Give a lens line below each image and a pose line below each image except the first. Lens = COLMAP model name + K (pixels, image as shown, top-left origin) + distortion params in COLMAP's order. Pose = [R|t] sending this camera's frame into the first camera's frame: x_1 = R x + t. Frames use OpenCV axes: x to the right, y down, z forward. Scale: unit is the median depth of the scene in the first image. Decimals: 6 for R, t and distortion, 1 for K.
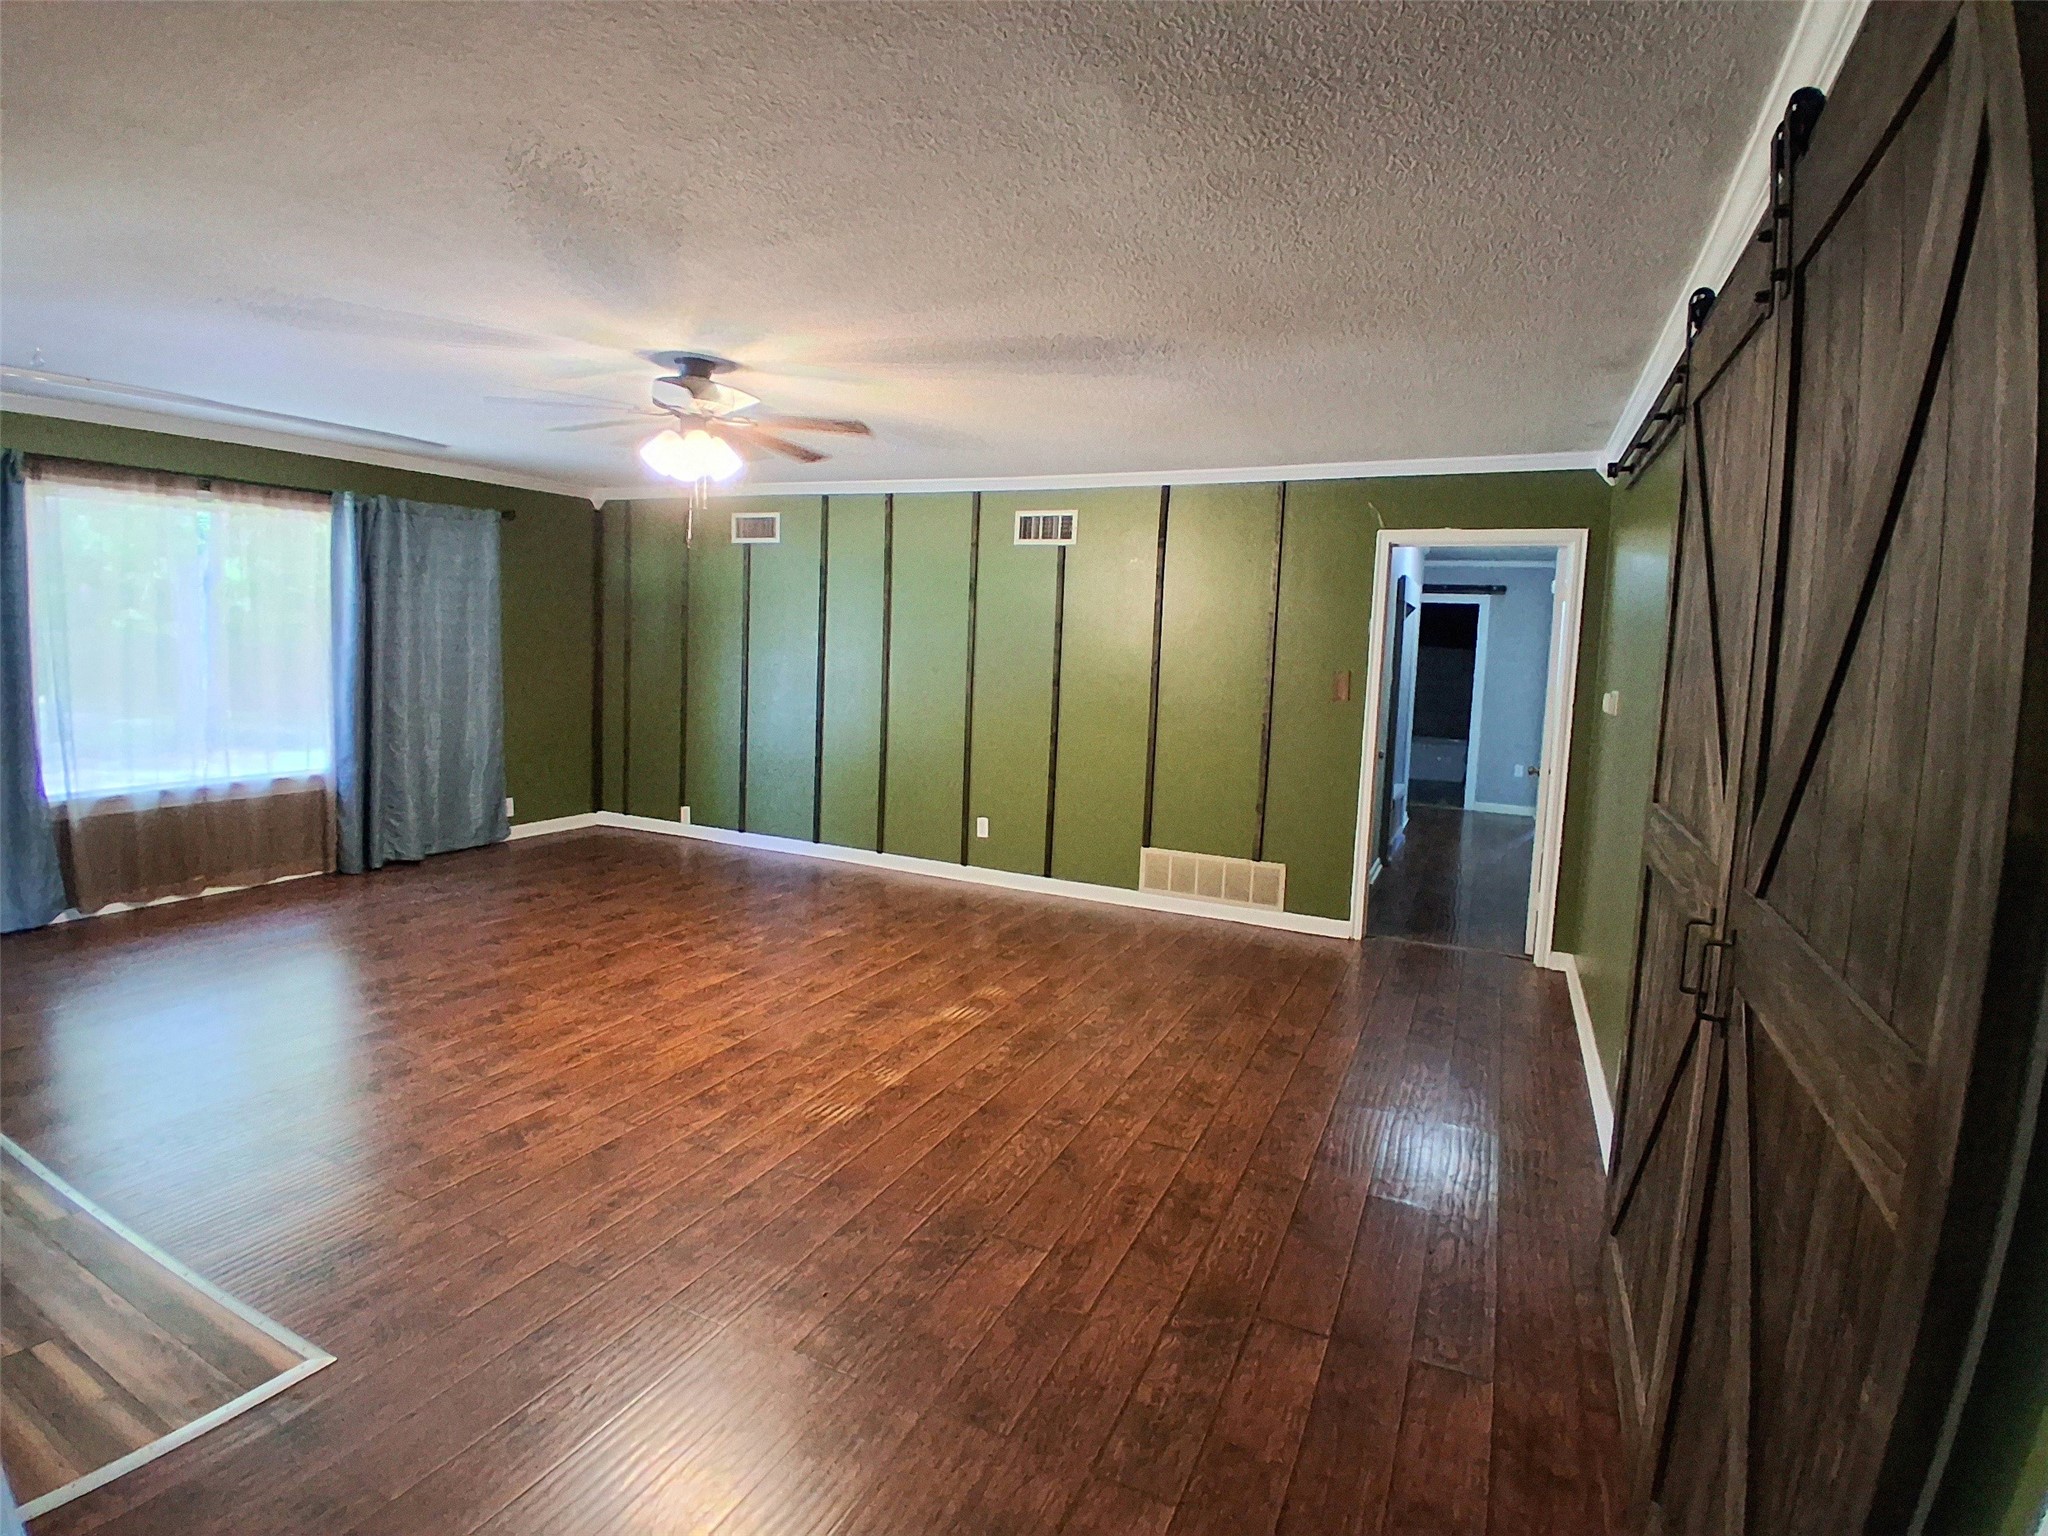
lens RADIAL K [[1015.4, 0, 1019.4], [0, 1015.4, 734.5], [0, 0, 1]] dist [-0.000178, -0.042900]
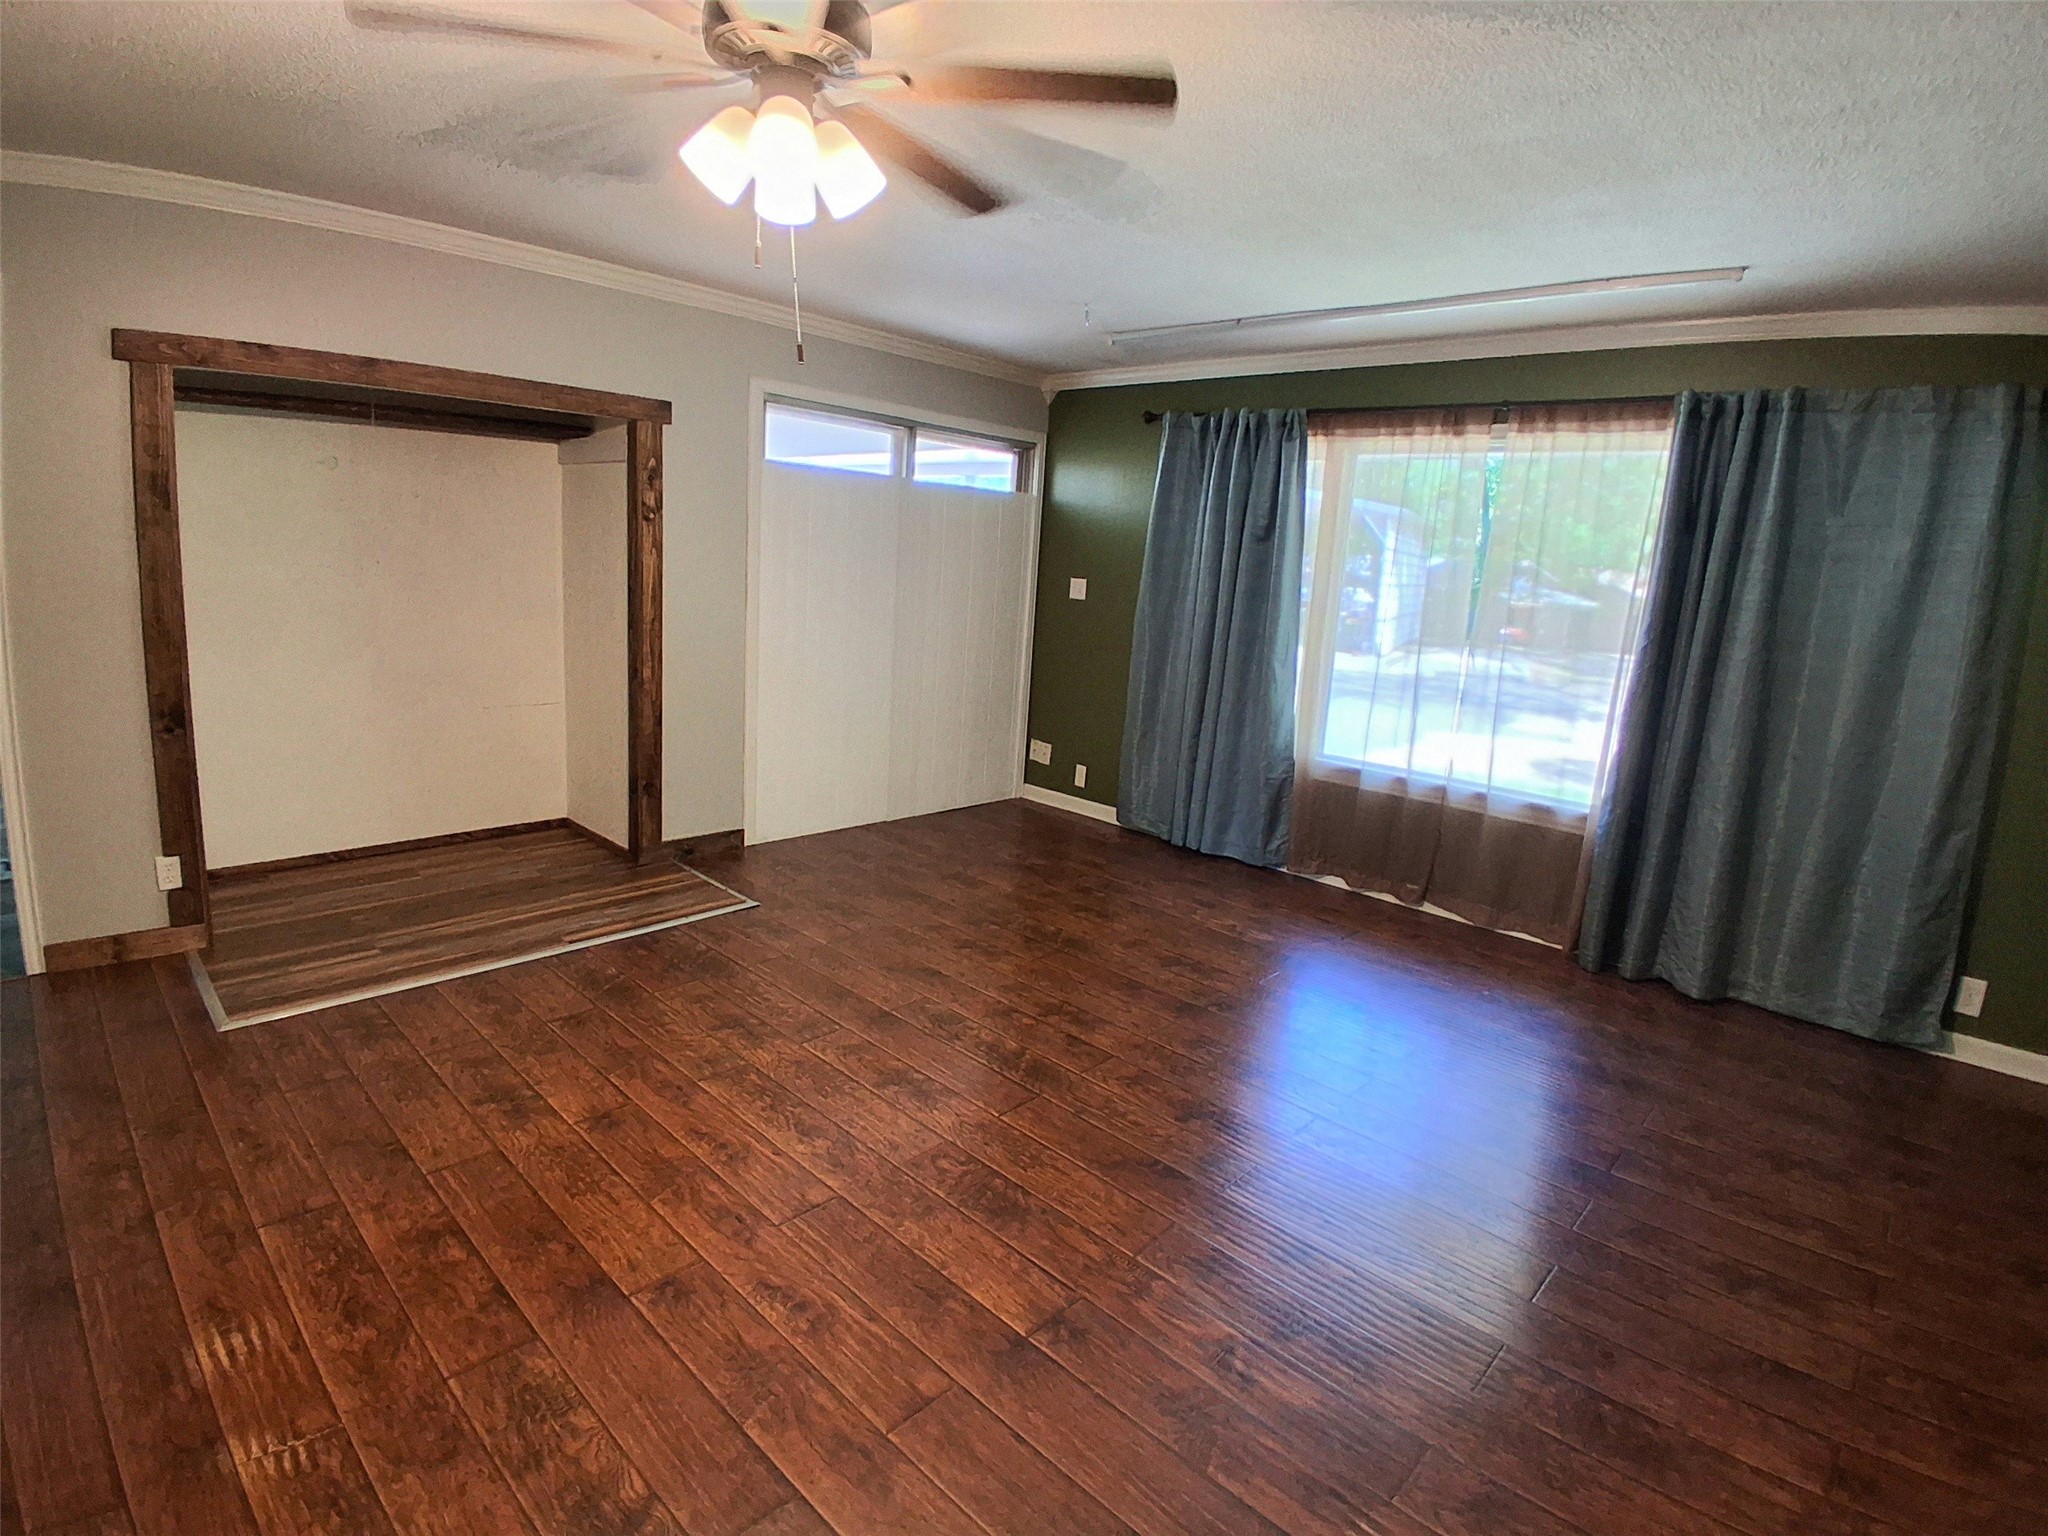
lens RADIAL K [[1015.4, 0, 1019.4], [0, 1015.4, 734.5], [0, 0, 1]] dist [-0.000178, -0.042900]
pose [[-0.310685, 0.113124, -0.943757, 0.115292], [-0.159052, 0.972706, 0.168953, -0.097115], [0.937111, 0.202598, -0.284212, 1.135732]]
